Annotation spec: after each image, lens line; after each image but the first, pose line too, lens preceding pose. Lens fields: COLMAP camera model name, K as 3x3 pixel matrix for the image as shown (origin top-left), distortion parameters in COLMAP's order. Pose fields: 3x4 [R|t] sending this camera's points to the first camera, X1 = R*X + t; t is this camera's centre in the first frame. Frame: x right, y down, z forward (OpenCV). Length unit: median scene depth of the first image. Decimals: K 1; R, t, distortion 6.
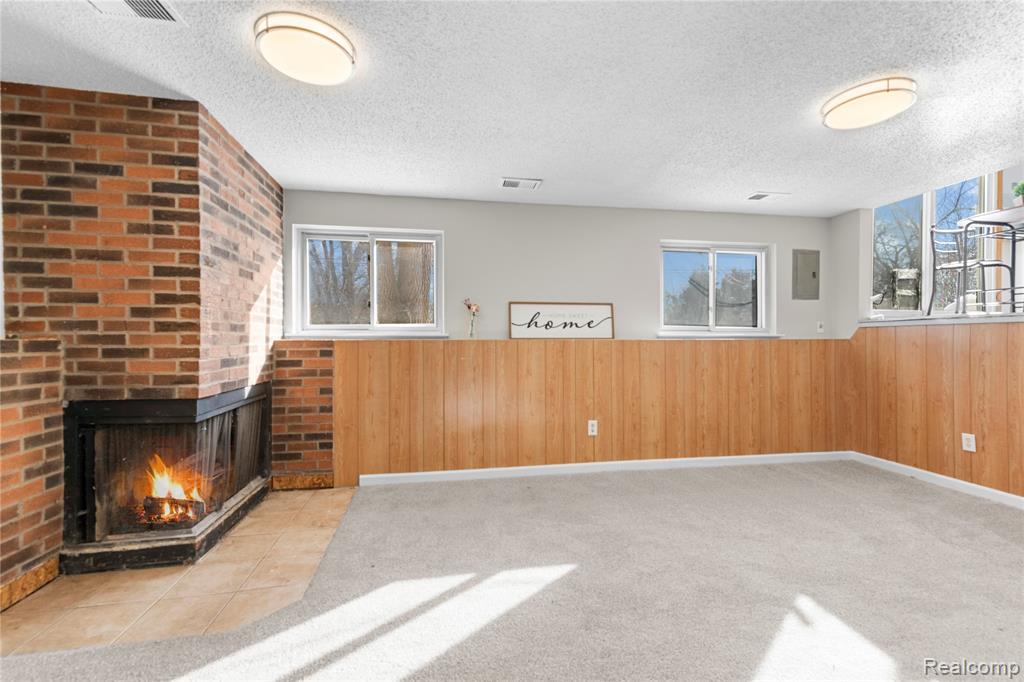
lens RADIAL K [[437.7, 0, 530.5], [0, 437.7, 340.3], [0, 0, 1]] dist [0.001434, -0.000132]
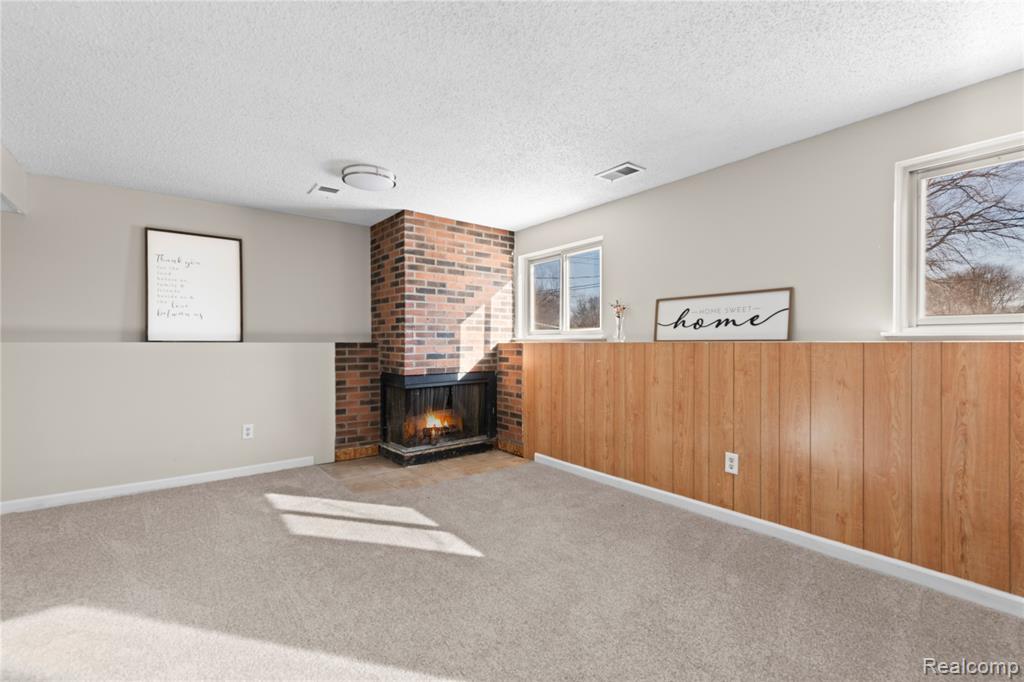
lens RADIAL K [[453.8, 0, 512.0], [0, 453.8, 341.0], [0, 0, 1]] dist [-0.000656, -0.000282]
pose [[0.450537, -0.002974, -0.892753, 0.744220], [-0.000494, 0.999993, -0.003580, -0.000509], [0.892757, 0.002054, 0.450533, 0.379356]]
